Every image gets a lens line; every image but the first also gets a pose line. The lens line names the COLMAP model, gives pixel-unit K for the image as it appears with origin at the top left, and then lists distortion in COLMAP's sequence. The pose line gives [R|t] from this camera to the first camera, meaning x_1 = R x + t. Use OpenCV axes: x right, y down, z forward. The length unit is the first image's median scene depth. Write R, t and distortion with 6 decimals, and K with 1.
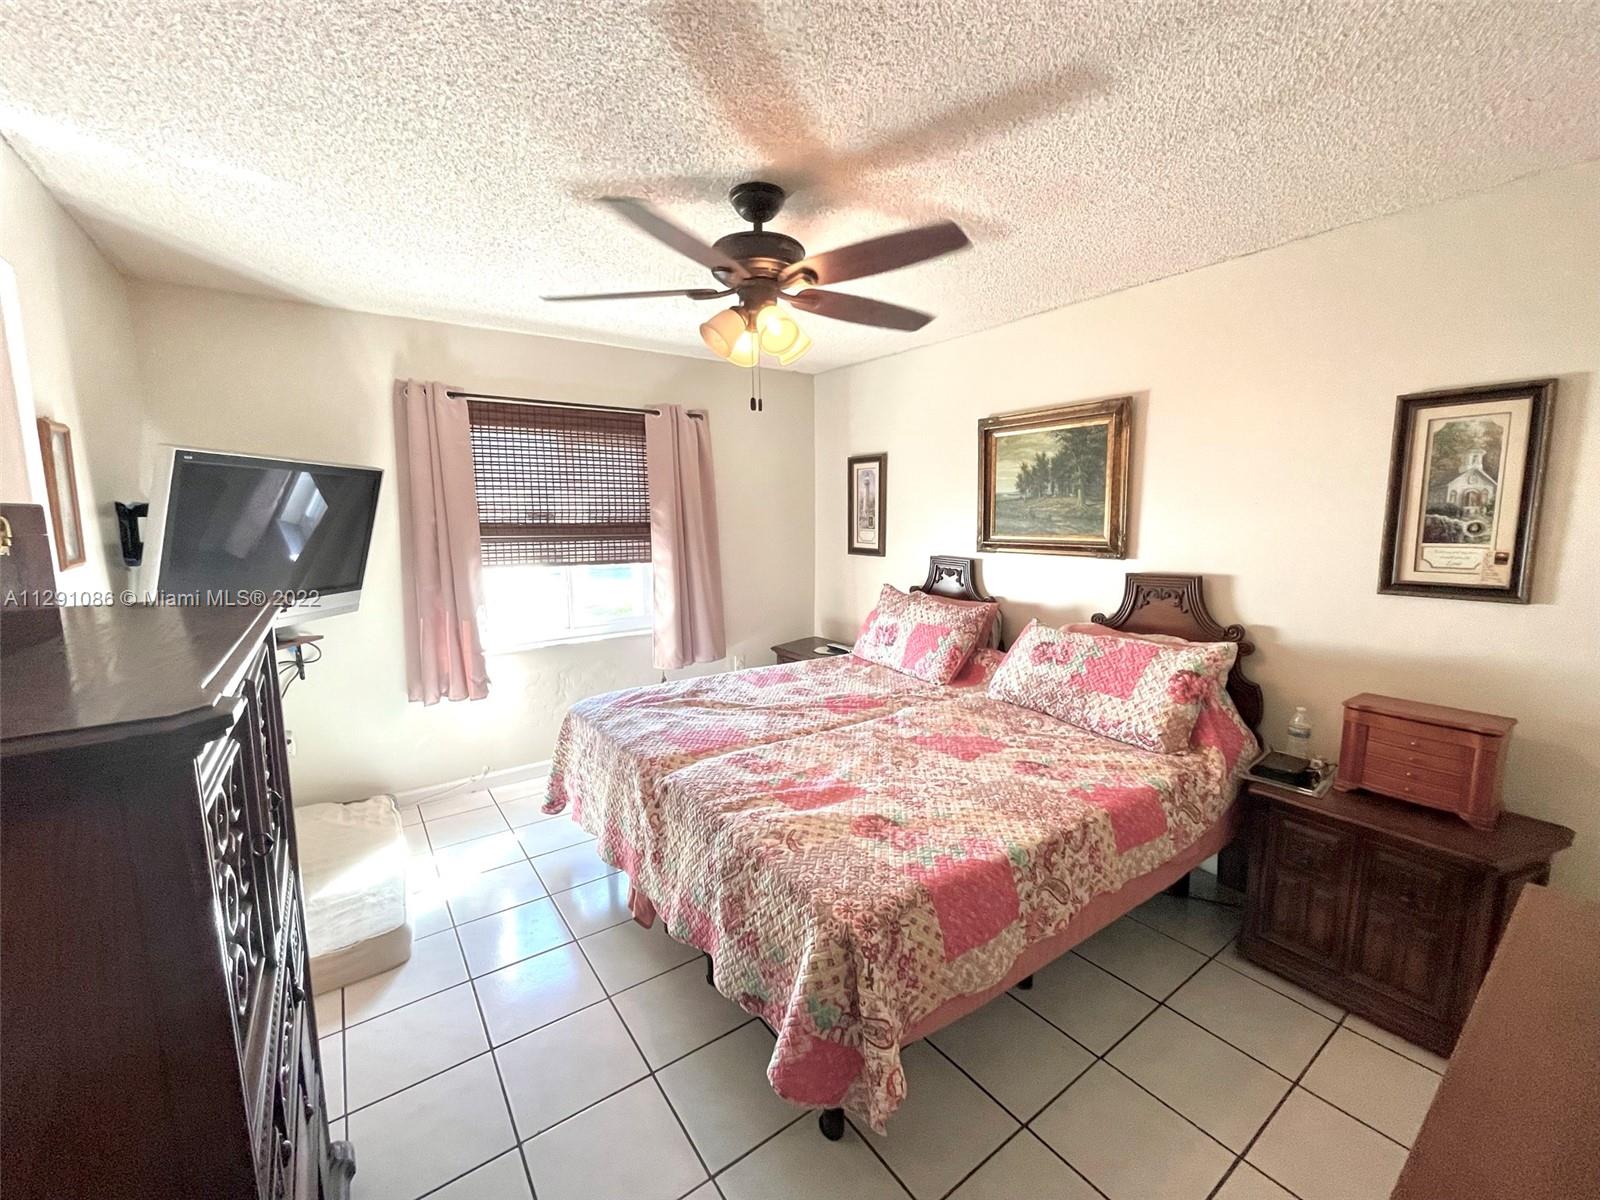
lens RADIAL K [[650.7, 0, 798.1], [0, 650.7, 595.5], [0, 0, 1]] dist [-0.001840, 0.000451]
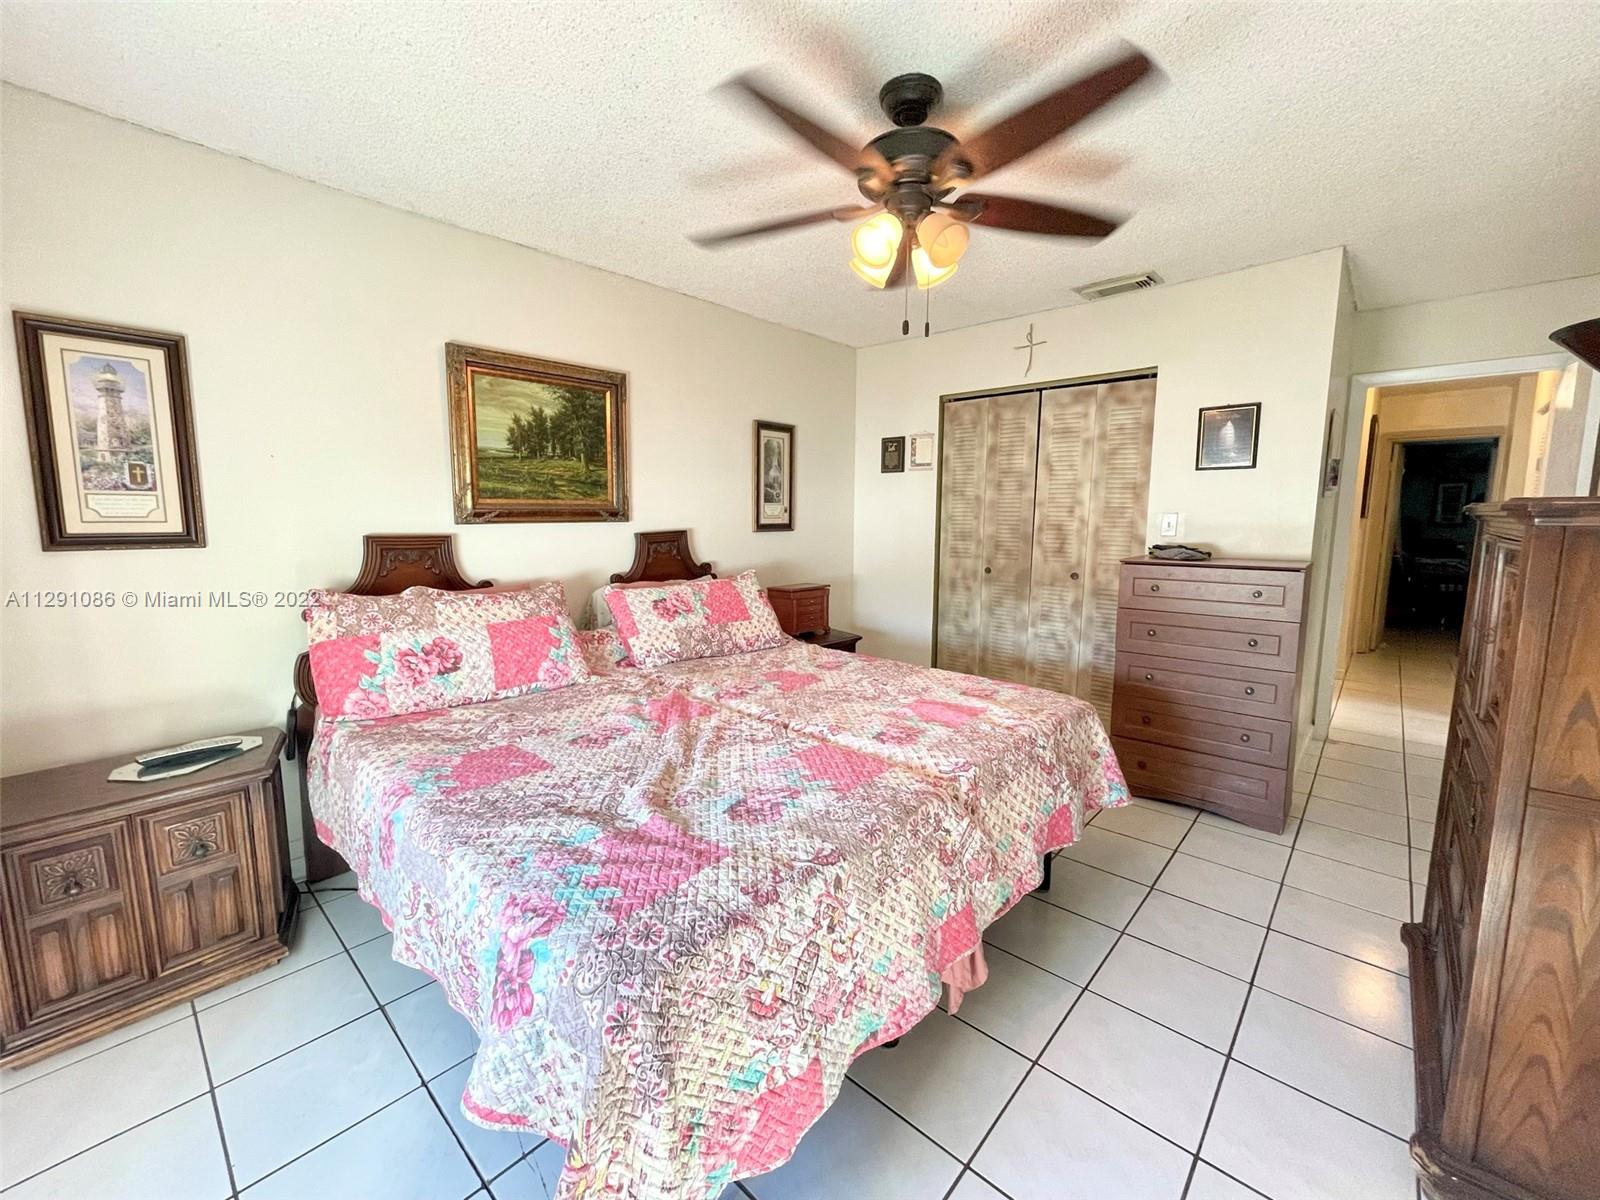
lens RADIAL K [[650.7, 0, 798.1], [0, 650.7, 595.5], [0, 0, 1]] dist [-0.001840, 0.000451]
pose [[-0.211103, -0.114302, 0.970758, -0.646006], [0.125394, 0.981767, 0.142867, -0.053113], [-0.969387, 0.151886, -0.192921, 0.937323]]
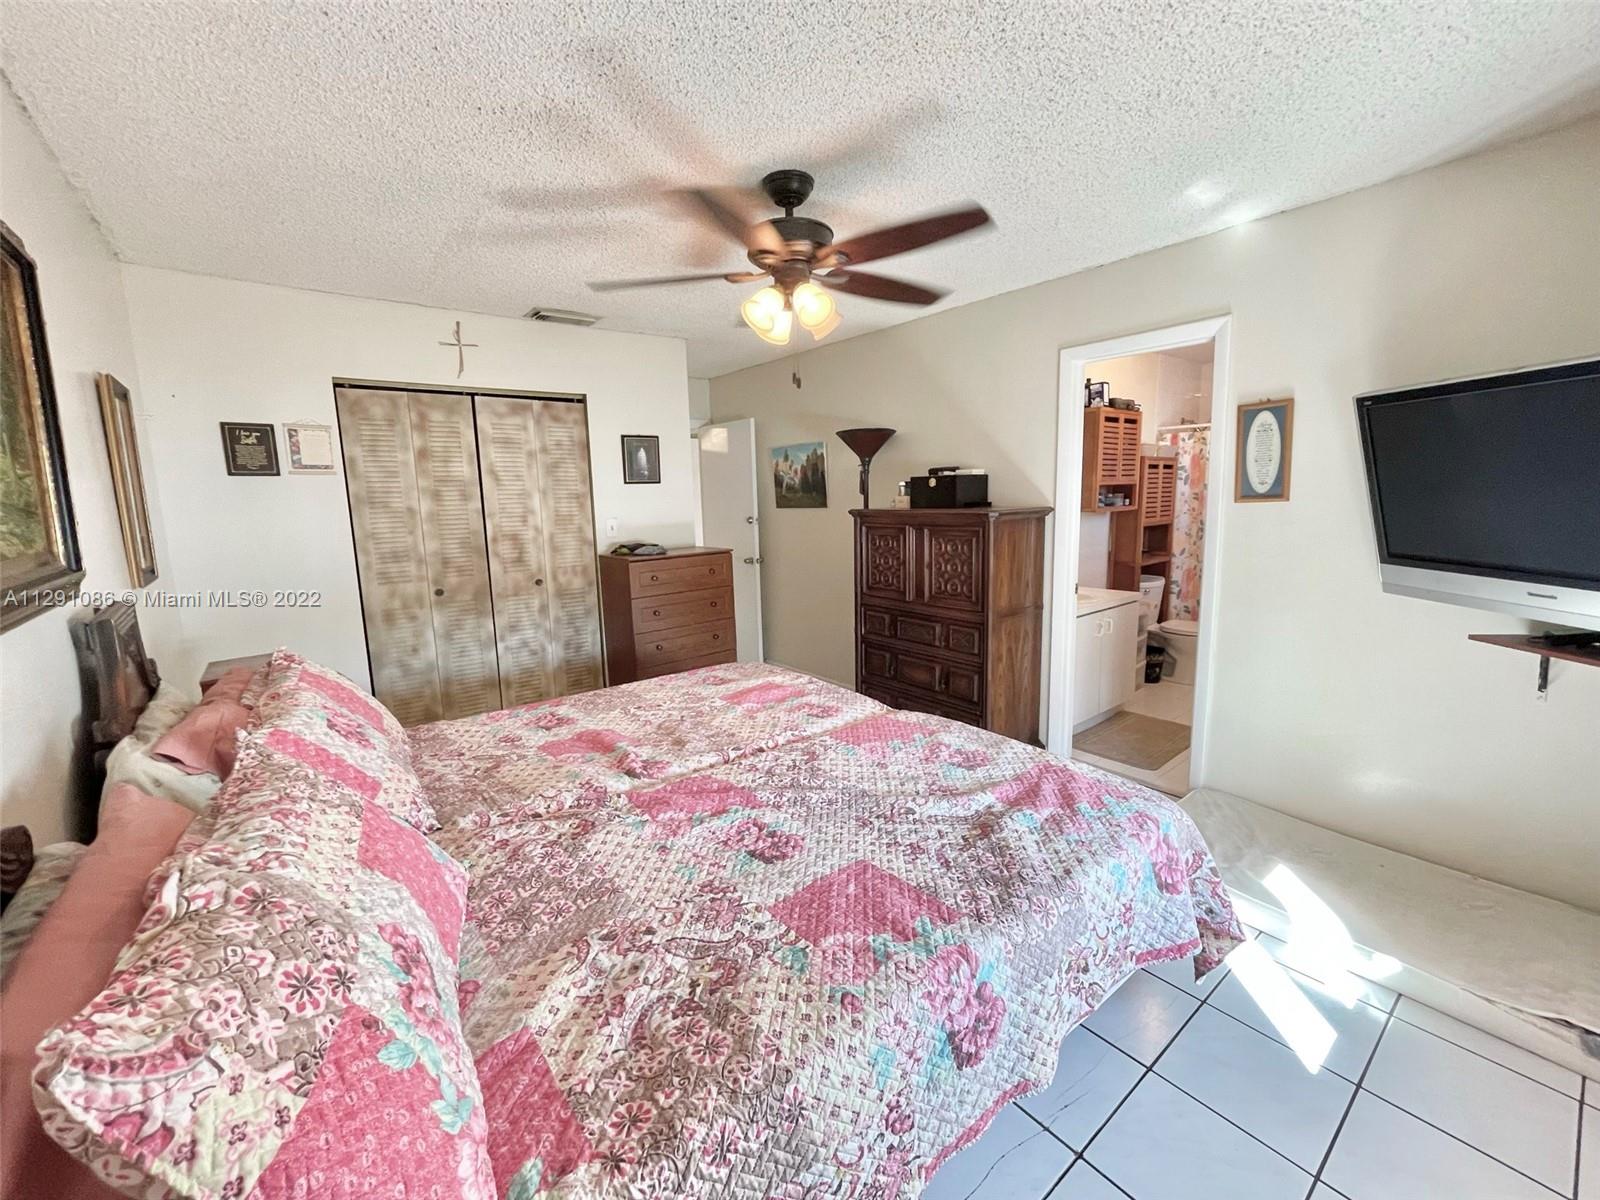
lens RADIAL K [[650.7, 0, 798.1], [0, 650.7, 595.5], [0, 0, 1]] dist [-0.001840, 0.000451]
pose [[-0.997951, 0.042711, -0.047637, 0.000869], [0.027543, 0.958820, 0.282675, -0.172786], [0.057749, 0.280783, -0.958032, 1.459582]]
